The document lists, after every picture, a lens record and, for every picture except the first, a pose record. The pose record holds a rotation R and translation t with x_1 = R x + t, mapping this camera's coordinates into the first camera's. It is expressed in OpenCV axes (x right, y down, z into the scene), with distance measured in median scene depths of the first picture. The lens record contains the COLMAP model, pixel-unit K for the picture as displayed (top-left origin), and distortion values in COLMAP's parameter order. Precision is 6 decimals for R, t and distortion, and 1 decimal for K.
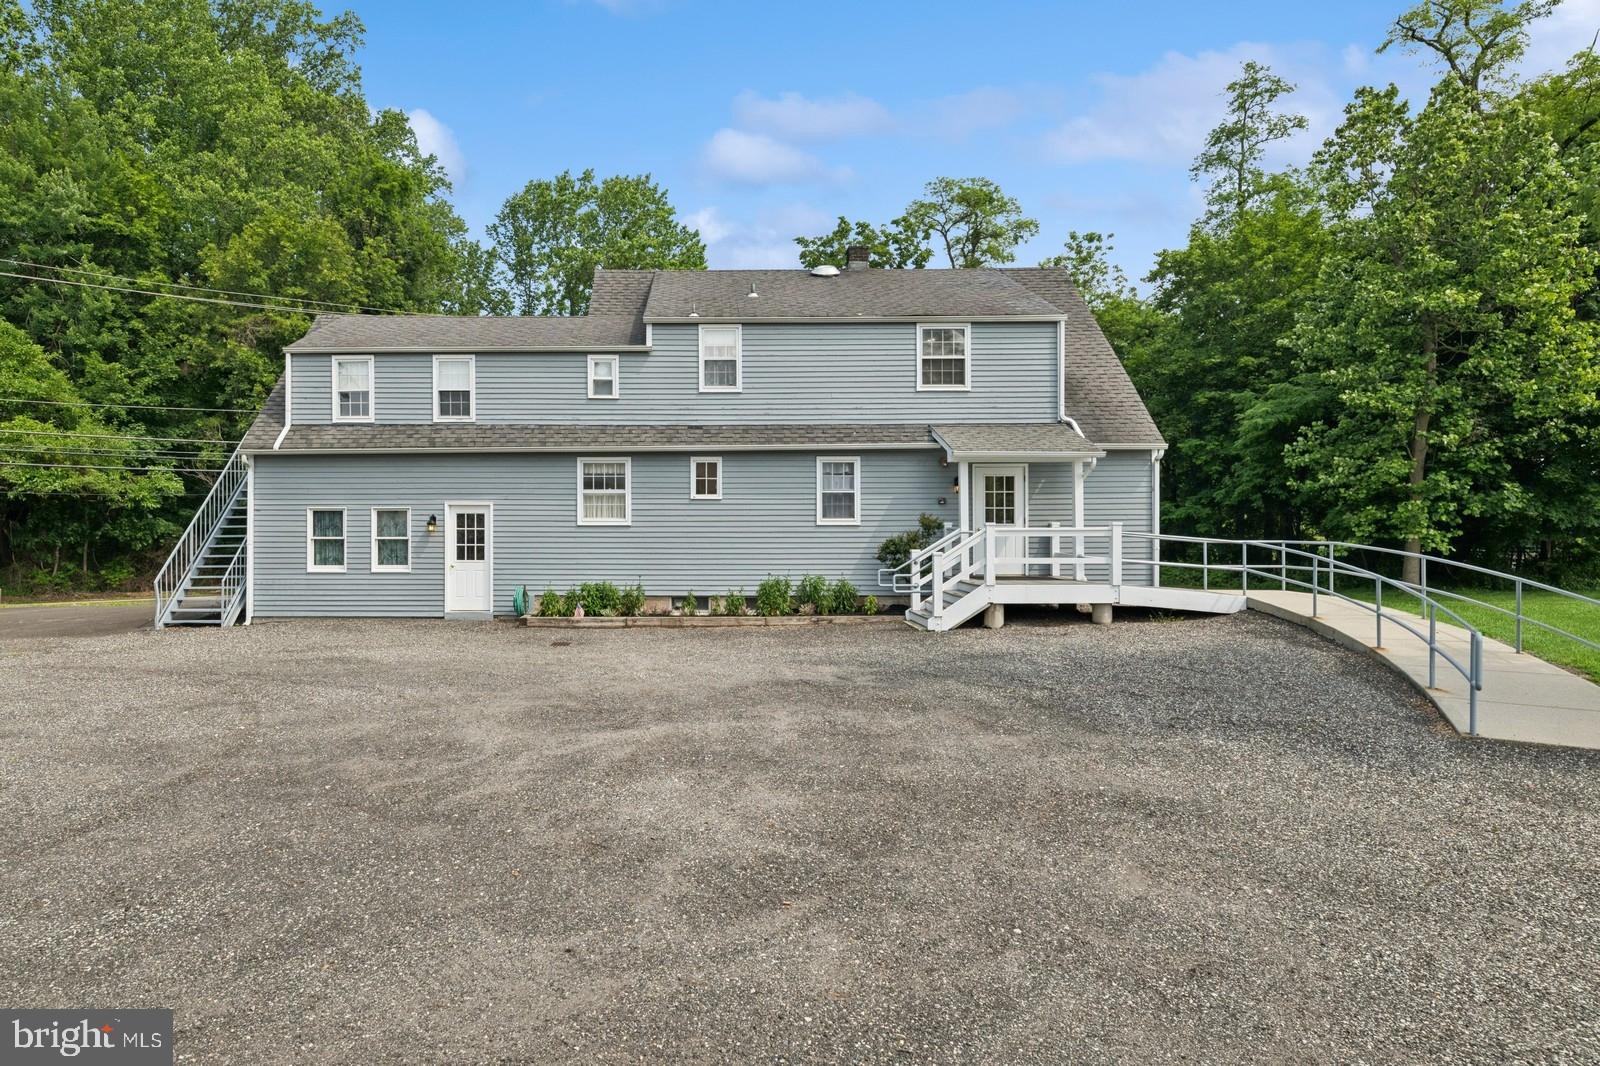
lens RADIAL K [[881.7, 0, 694.6], [0, 881.7, 526.7], [0, 0, 1]] dist [0.001094, 0.000345]
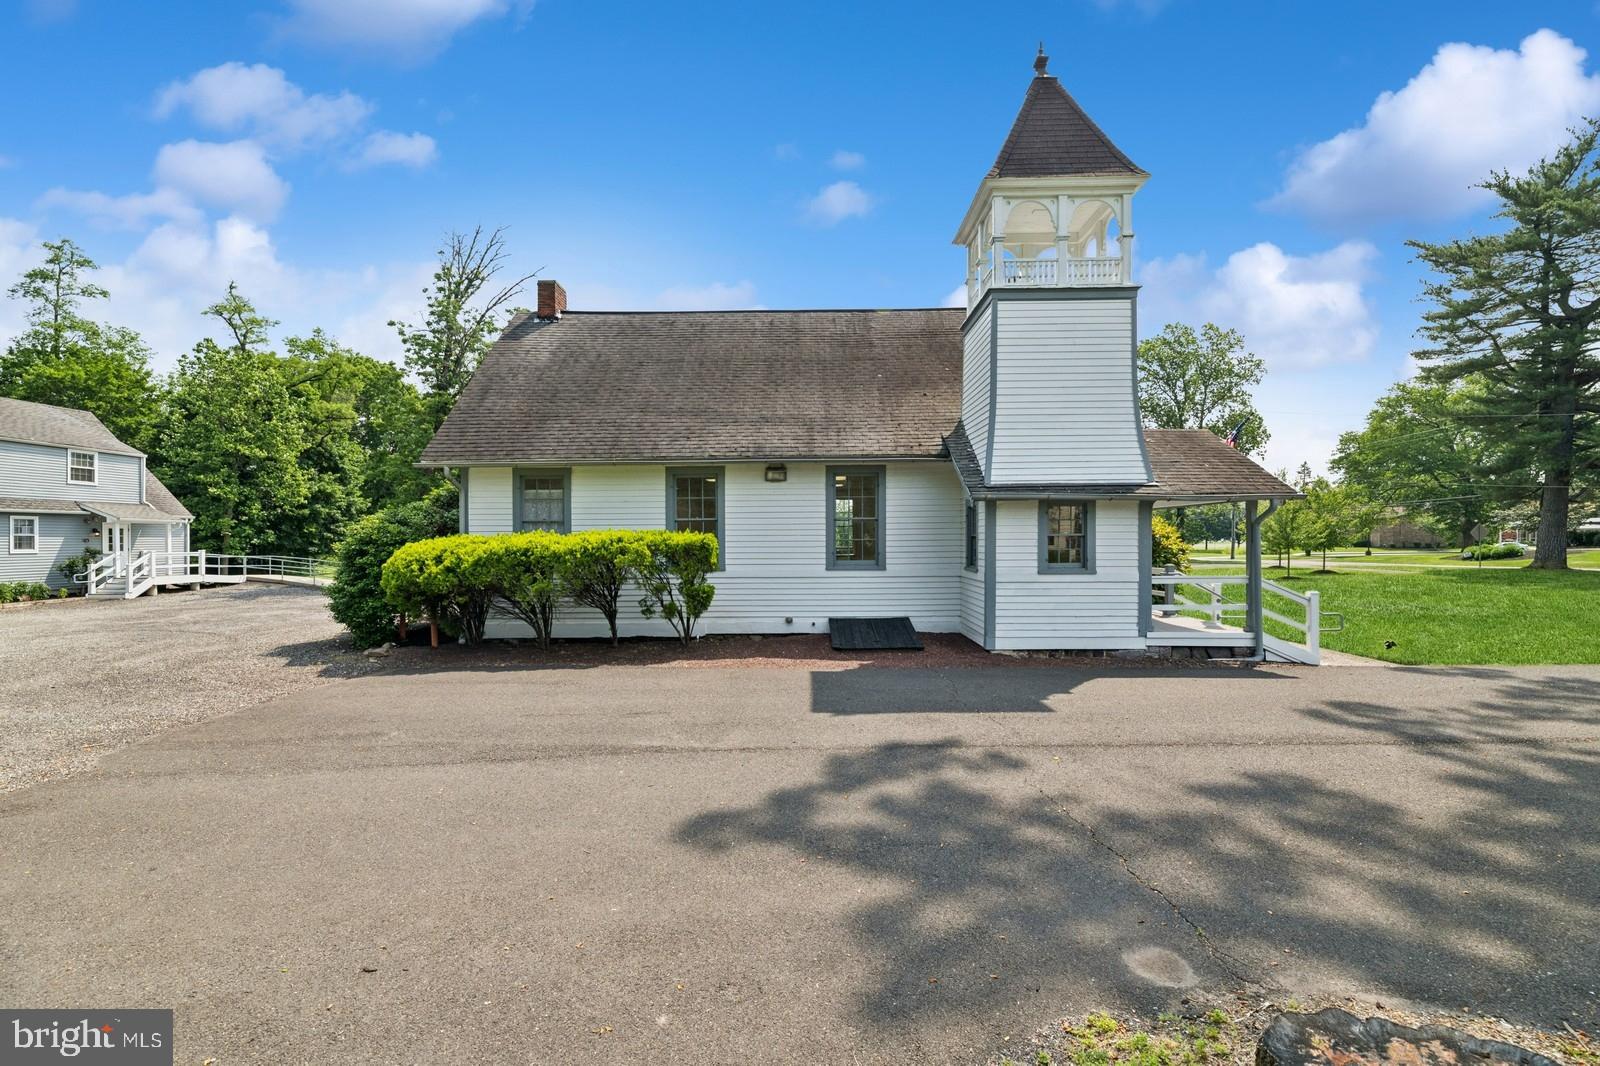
lens RADIAL K [[627.5, 0, 800.0], [0, 627.5, 533.0], [0, 0, 1]] dist [0.000728, 0.000112]
pose [[-0.009947, 0.015931, 0.999824, -1.152320], [0.003145, 0.999869, -0.015900, -0.017405], [-0.999946, 0.002987, -0.009995, -0.606528]]
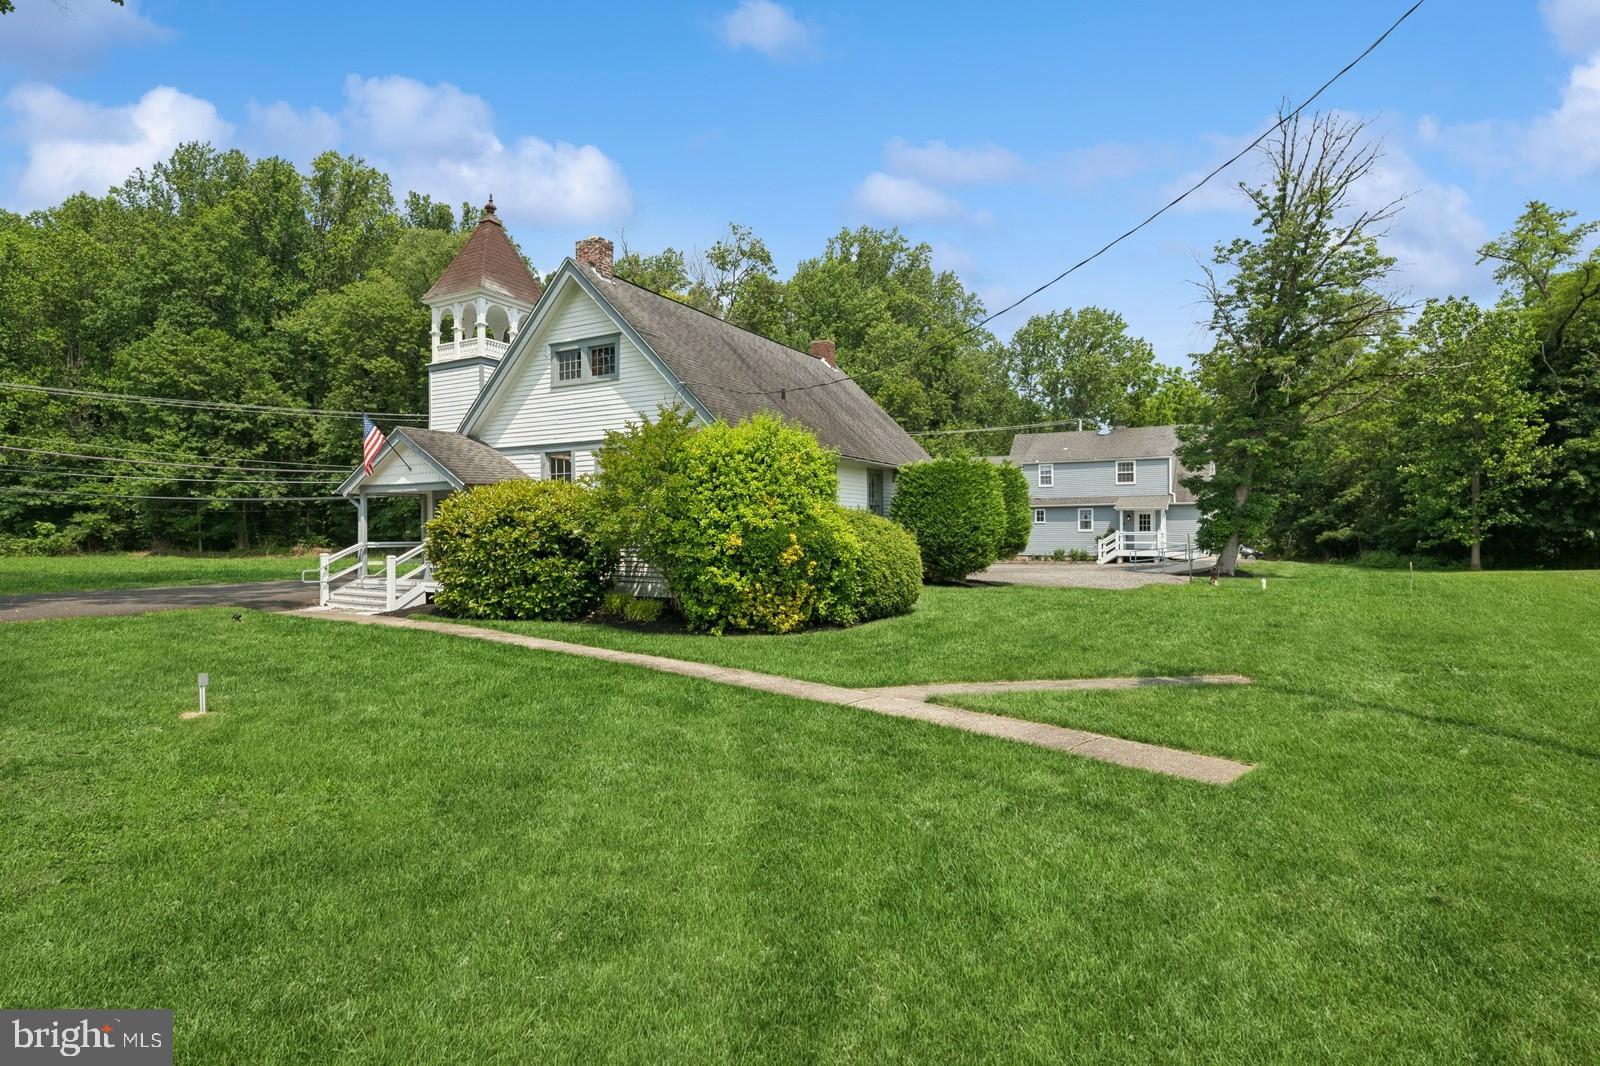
lens RADIAL K [[828.0, 0, 800.0], [0, 828.0, 533.0], [0, 0, 1]] dist [0.002074, 0.000236]
pose [[0.870894, -0.000515, -0.491470, 0.679165], [-0.002668, 0.999980, -0.005776, 0.021366], [0.491463, 0.006341, 0.870875, -1.849741]]
